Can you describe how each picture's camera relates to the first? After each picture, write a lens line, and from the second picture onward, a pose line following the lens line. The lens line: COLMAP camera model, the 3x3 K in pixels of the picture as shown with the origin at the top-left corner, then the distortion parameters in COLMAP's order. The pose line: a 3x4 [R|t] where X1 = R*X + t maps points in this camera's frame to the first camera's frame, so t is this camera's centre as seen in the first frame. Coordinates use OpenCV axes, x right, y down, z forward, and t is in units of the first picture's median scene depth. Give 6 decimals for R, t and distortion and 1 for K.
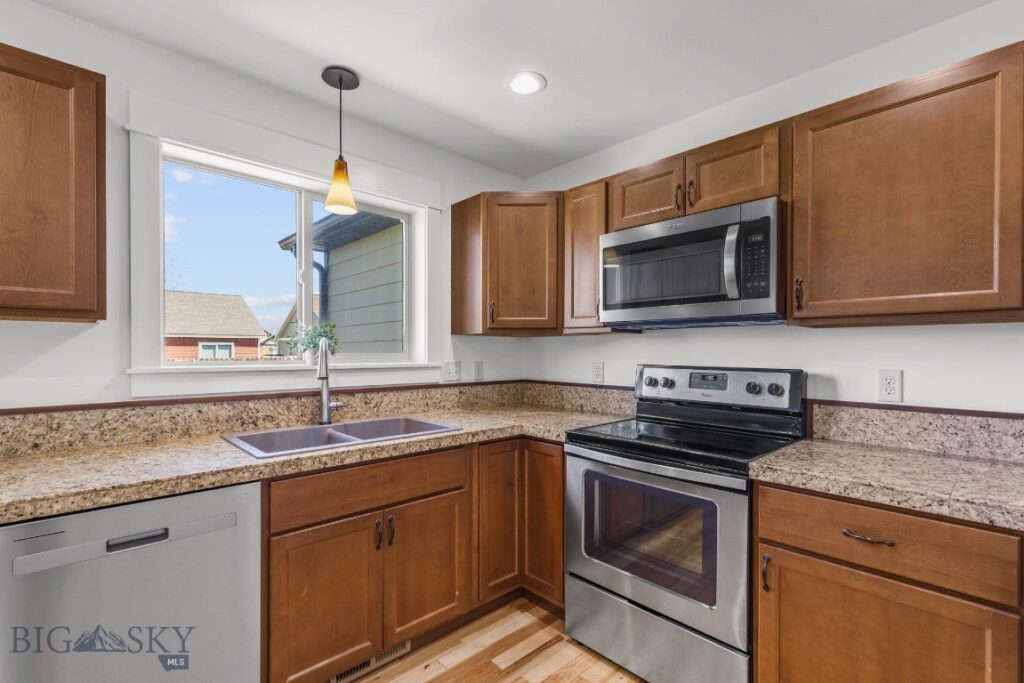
lens RADIAL K [[462.9, 0, 510.6], [0, 462.9, 355.0], [0, 0, 1]] dist [0.009884, -0.001868]
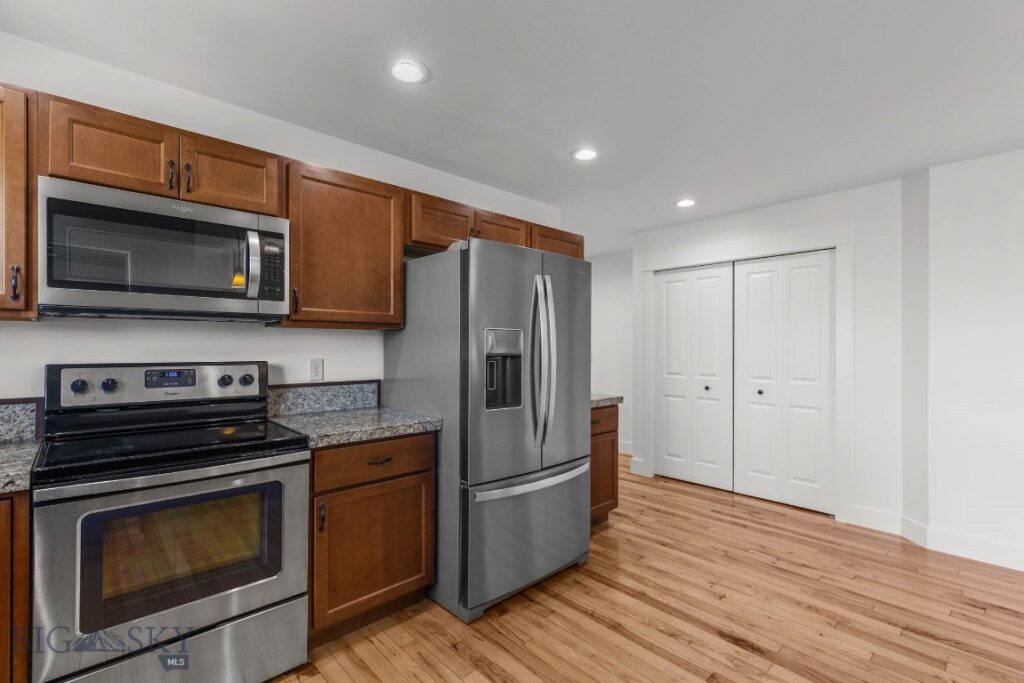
lens RADIAL K [[462.9, 0, 515.2], [0, 462.9, 346.2], [0, 0, 1]] dist [0.009884, -0.001868]
pose [[-0.000592, -0.003741, 0.999993, -0.560519], [0.007182, 0.999967, 0.003745, -0.006778], [-0.999974, 0.007184, -0.000565, 0.348687]]
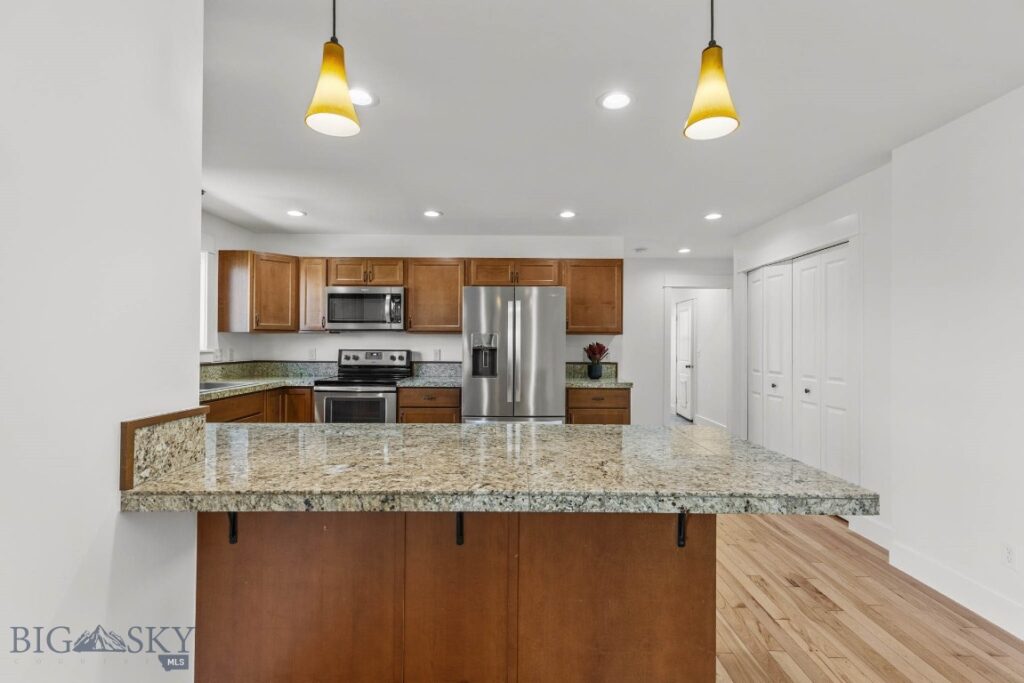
lens RADIAL K [[462.9, 0, 513.1], [0, 462.9, 339.0], [0, 0, 1]] dist [0.009884, -0.001868]
pose [[0.683974, 0.007655, 0.729466, -0.847679], [0.004596, 0.999880, -0.014802, 0.011796], [-0.729492, 0.013477, 0.683857, -1.163578]]
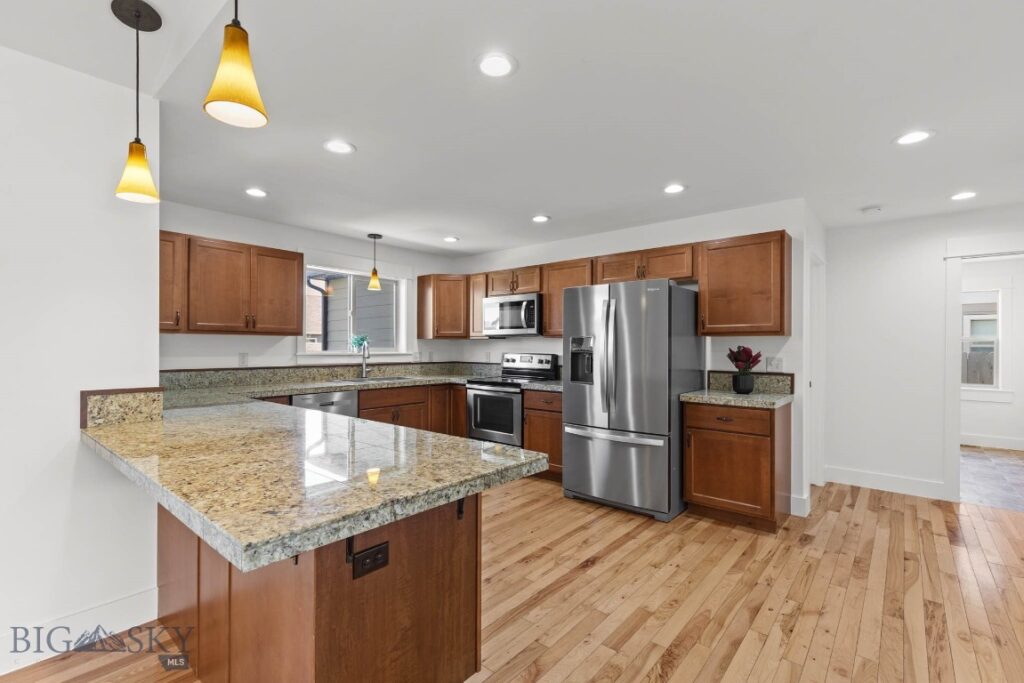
lens RADIAL K [[462.9, 0, 510.1], [0, 462.9, 345.1], [0, 0, 1]] dist [0.009884, -0.001868]
pose [[0.994101, 0.000590, 0.108458, 0.084997], [0.000809, 0.999917, -0.012857, 0.015359], [-0.108457, 0.012869, 0.994018, -1.562902]]
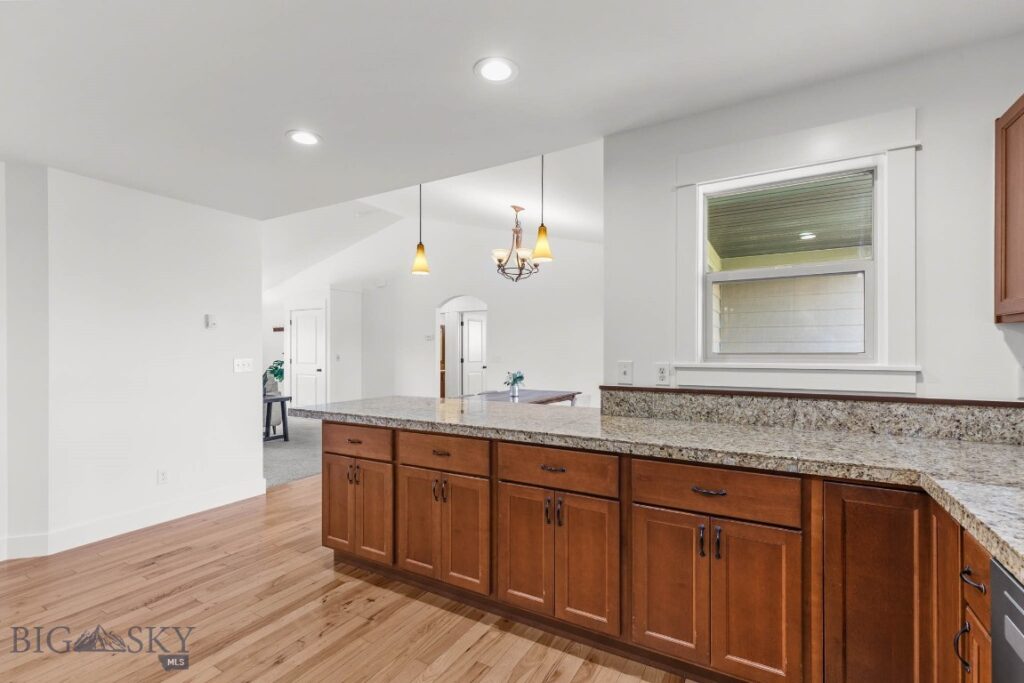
lens RADIAL K [[462.9, 0, 506.4], [0, 462.9, 350.5], [0, 0, 1]] dist [0.009884, -0.001868]
pose [[-0.958928, -0.000992, -0.283649, -0.015654], [-0.003771, 0.999950, 0.009250, -0.007853], [0.283625, 0.009939, -0.958884, 0.864367]]
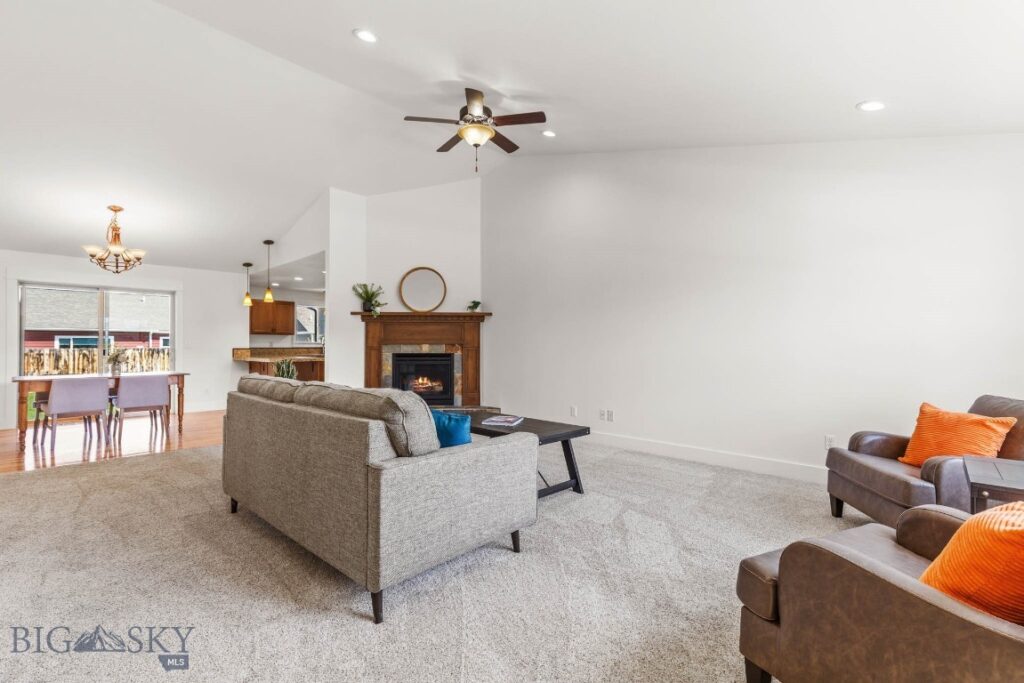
lens RADIAL K [[462.9, 0, 519.8], [0, 462.9, 344.6], [0, 0, 1]] dist [0.009884, -0.001868]
pose [[0.997166, -0.001674, 0.075217, 1.607675], [0.002610, 0.999920, -0.012342, 0.130909], [-0.075190, 0.012503, 0.997091, -4.979412]]
